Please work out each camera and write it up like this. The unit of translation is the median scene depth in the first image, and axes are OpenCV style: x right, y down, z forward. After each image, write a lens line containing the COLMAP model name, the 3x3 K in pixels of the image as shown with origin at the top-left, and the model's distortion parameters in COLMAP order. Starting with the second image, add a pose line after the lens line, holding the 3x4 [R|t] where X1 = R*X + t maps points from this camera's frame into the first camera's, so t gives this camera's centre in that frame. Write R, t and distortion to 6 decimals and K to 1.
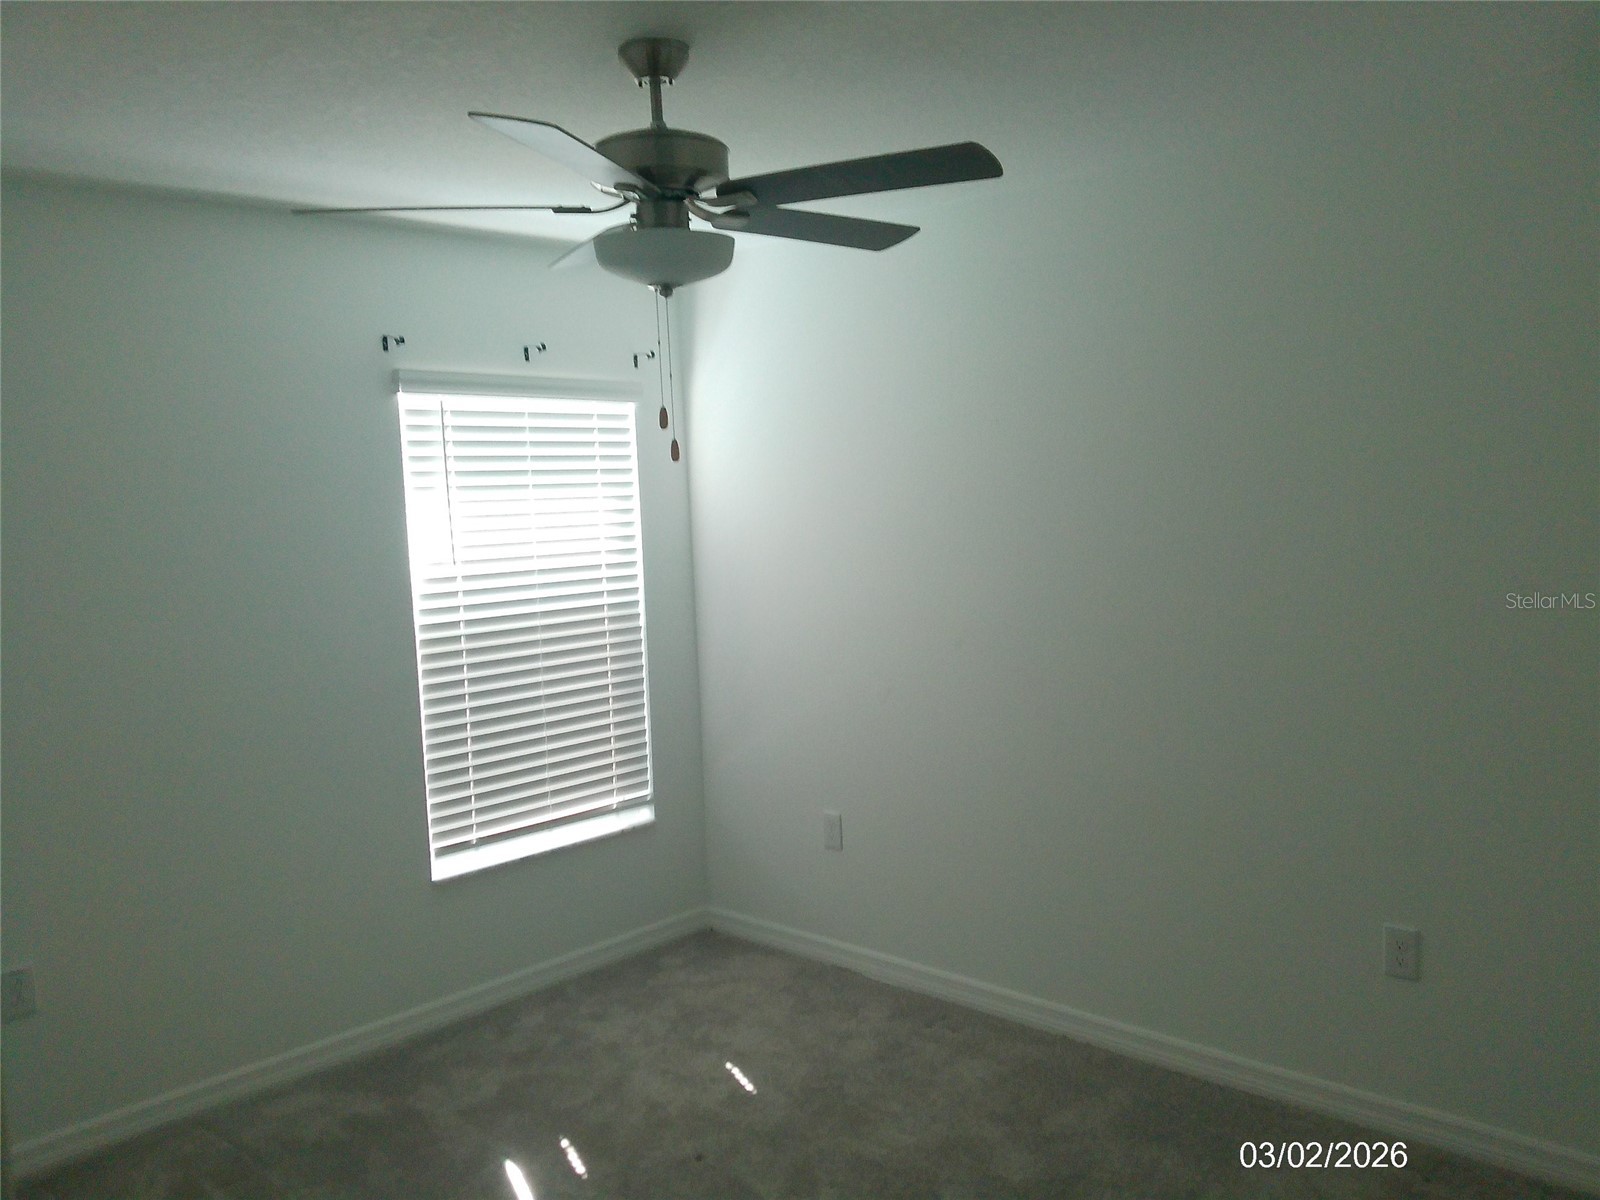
lens RADIAL K [[1292.3, 0, 811.8], [0, 1292.3, 607.5], [0, 0, 1]] dist [0.090005, -0.160502]
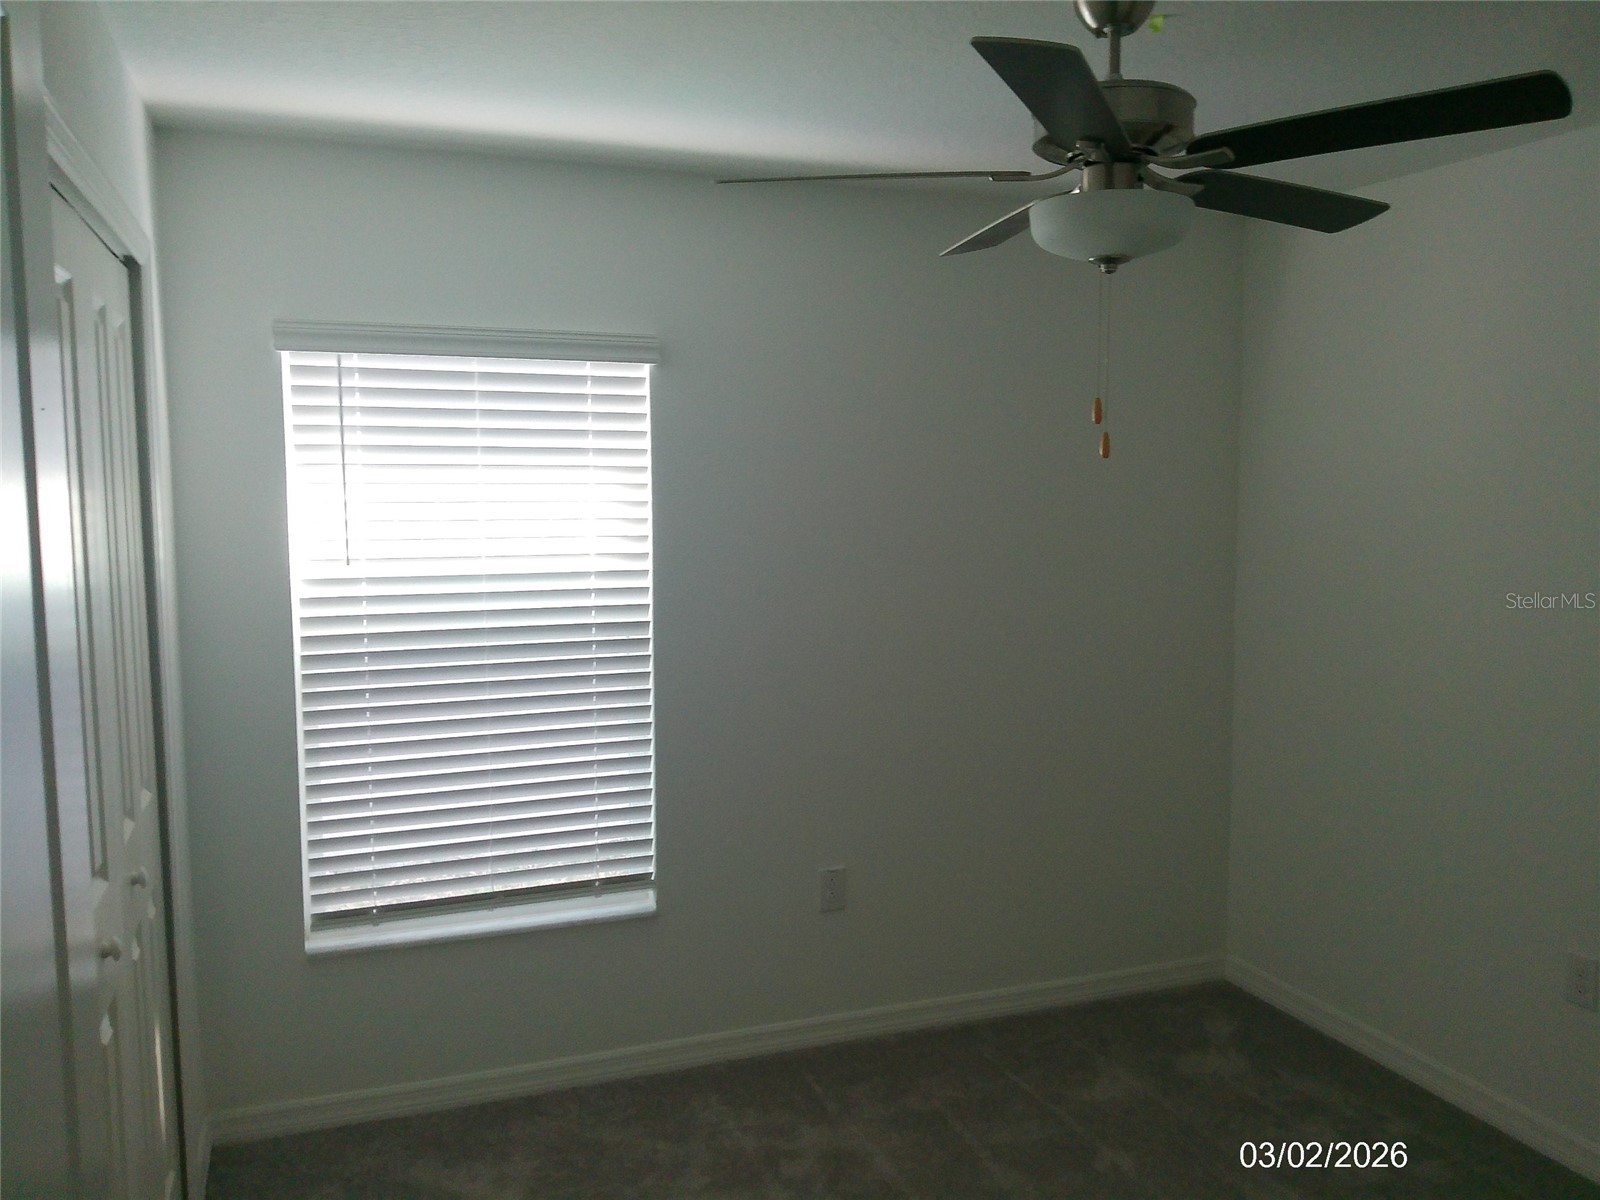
lens RADIAL K [[1292.3, 0, 811.8], [0, 1292.3, 607.5], [0, 0, 1]] dist [0.090005, -0.160502]
pose [[0.904307, 0.060753, -0.422538, 0.284870], [-0.061774, 0.998026, 0.011290, -0.028917], [0.422390, 0.015892, 0.906275, 0.355918]]
